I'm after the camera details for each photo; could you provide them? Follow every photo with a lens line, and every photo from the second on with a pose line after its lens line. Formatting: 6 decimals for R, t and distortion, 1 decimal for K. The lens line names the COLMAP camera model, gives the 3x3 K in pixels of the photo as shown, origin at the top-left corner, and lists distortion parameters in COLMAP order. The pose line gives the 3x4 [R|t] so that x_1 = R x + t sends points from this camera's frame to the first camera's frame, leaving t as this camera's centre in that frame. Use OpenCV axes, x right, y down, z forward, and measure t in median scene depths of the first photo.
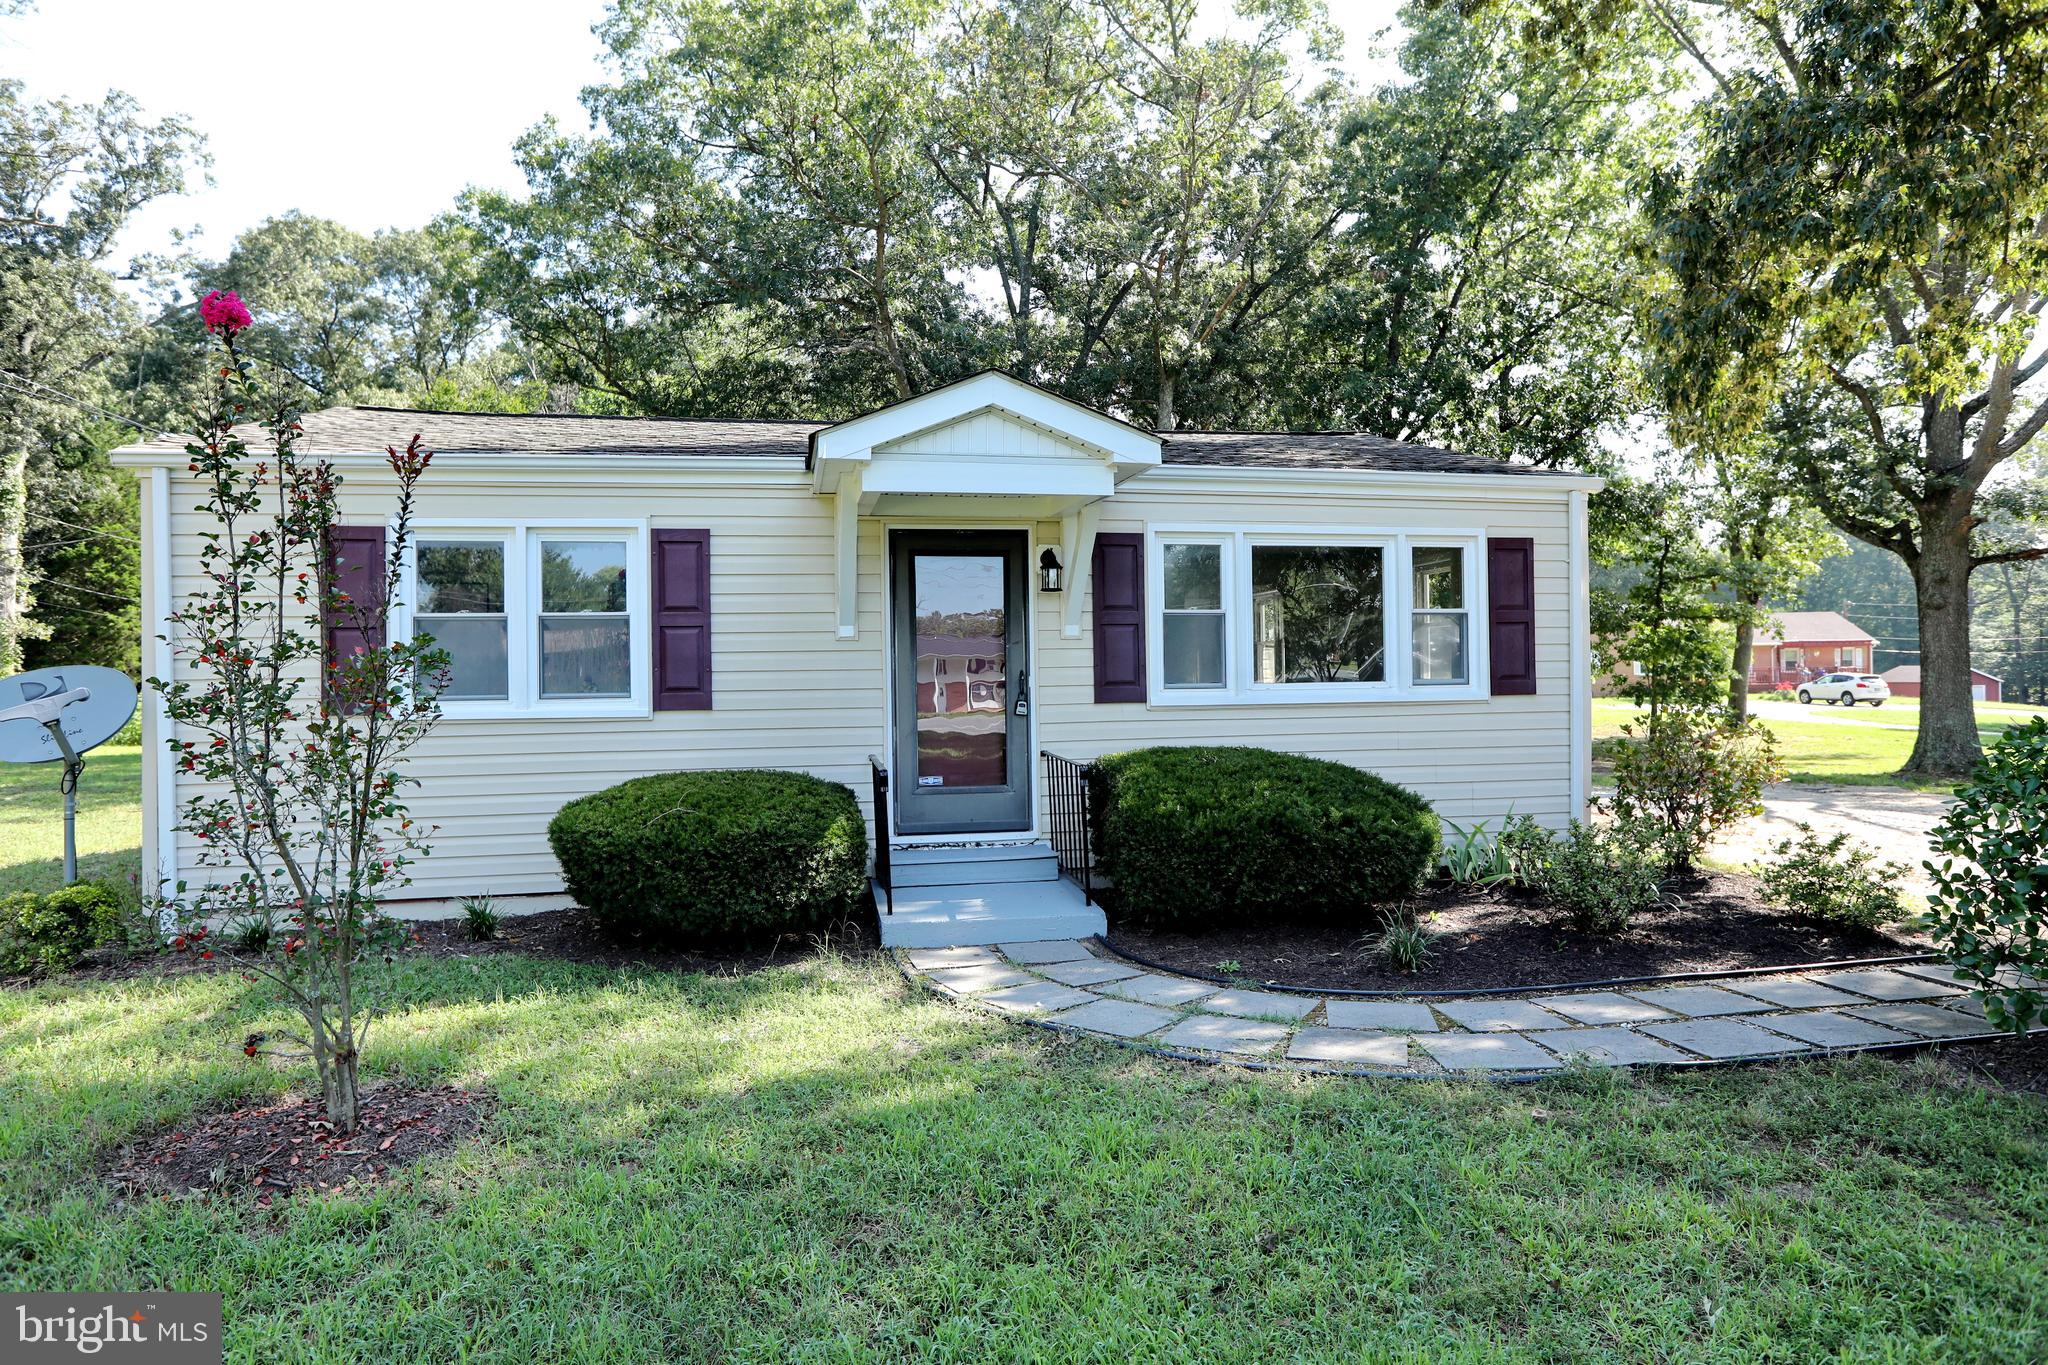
lens RADIAL K [[1286.8, 0, 1028.7], [0, 1286.8, 677.1], [0, 0, 1]] dist [-0.006850, 0.017693]
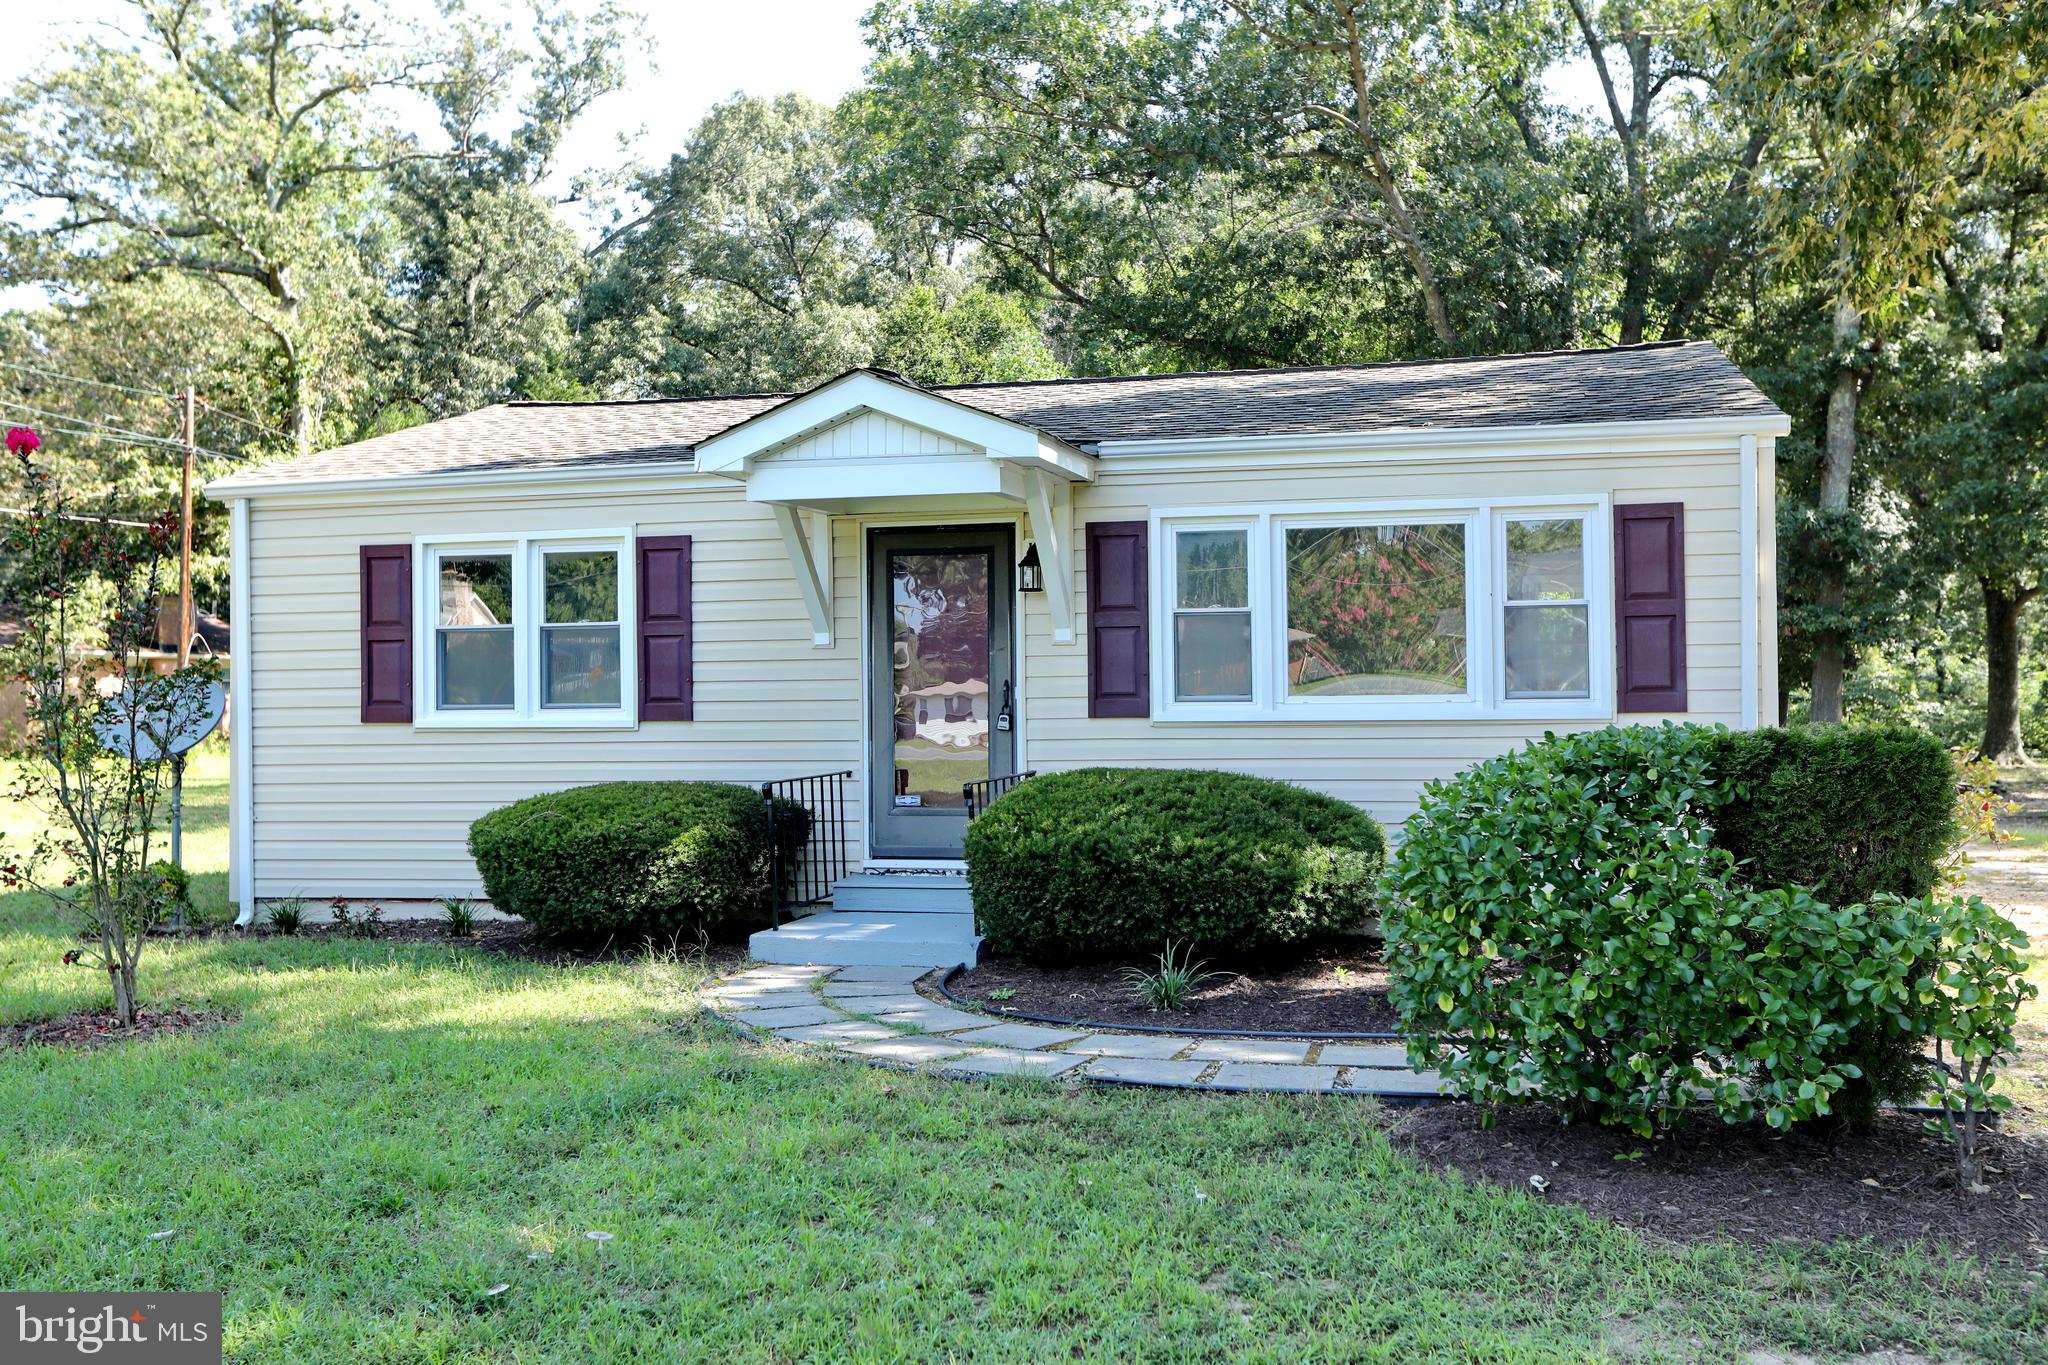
lens RADIAL K [[2012.5, 0, 1023.7], [0, 2012.5, 687.6], [0, 0, 1]] dist [0.016385, 0.000000]
pose [[0.903754, 0.002287, -0.428045, 0.568785], [0.000049, 0.999985, 0.005445, -0.007276], [0.428051, -0.004942, 0.903741, -0.242991]]
